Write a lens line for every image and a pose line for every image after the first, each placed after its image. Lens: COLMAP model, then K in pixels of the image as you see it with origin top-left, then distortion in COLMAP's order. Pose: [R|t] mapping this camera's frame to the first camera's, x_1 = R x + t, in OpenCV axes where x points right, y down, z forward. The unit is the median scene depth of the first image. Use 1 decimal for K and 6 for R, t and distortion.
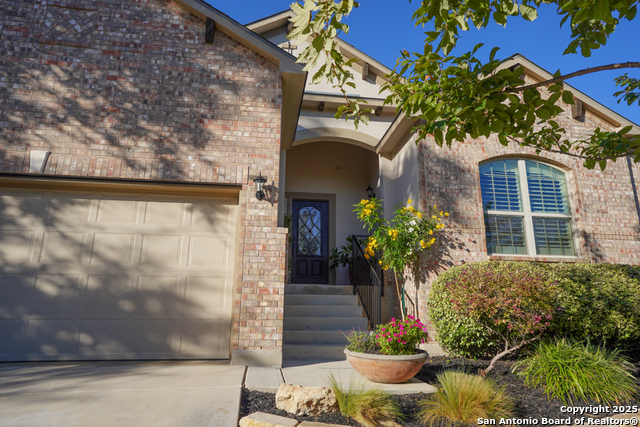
lens RADIAL K [[357.8, 0, 320.0], [0, 357.8, 213.5], [0, 0, 1]] dist [0.015894, 0.000313]
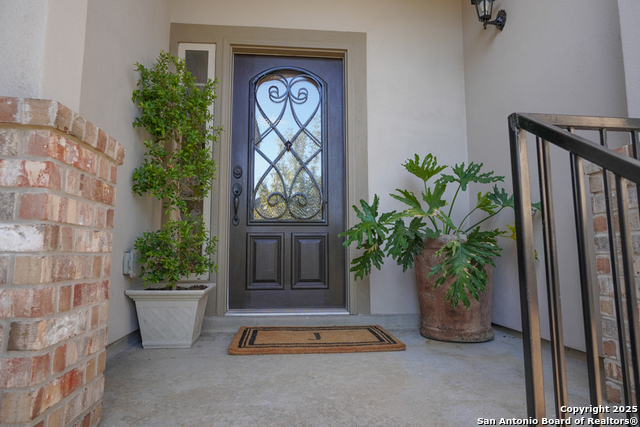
lens RADIAL K [[409.1, 0, 320.0], [0, 409.1, 213.5], [0, 0, 1]] dist [0.001356, 0.000057]
pose [[0.999200, -0.012383, -0.038015, 0.015179], [0.017302, 0.991109, 0.131924, 0.062674], [0.036044, -0.132476, 0.990531, 0.641112]]
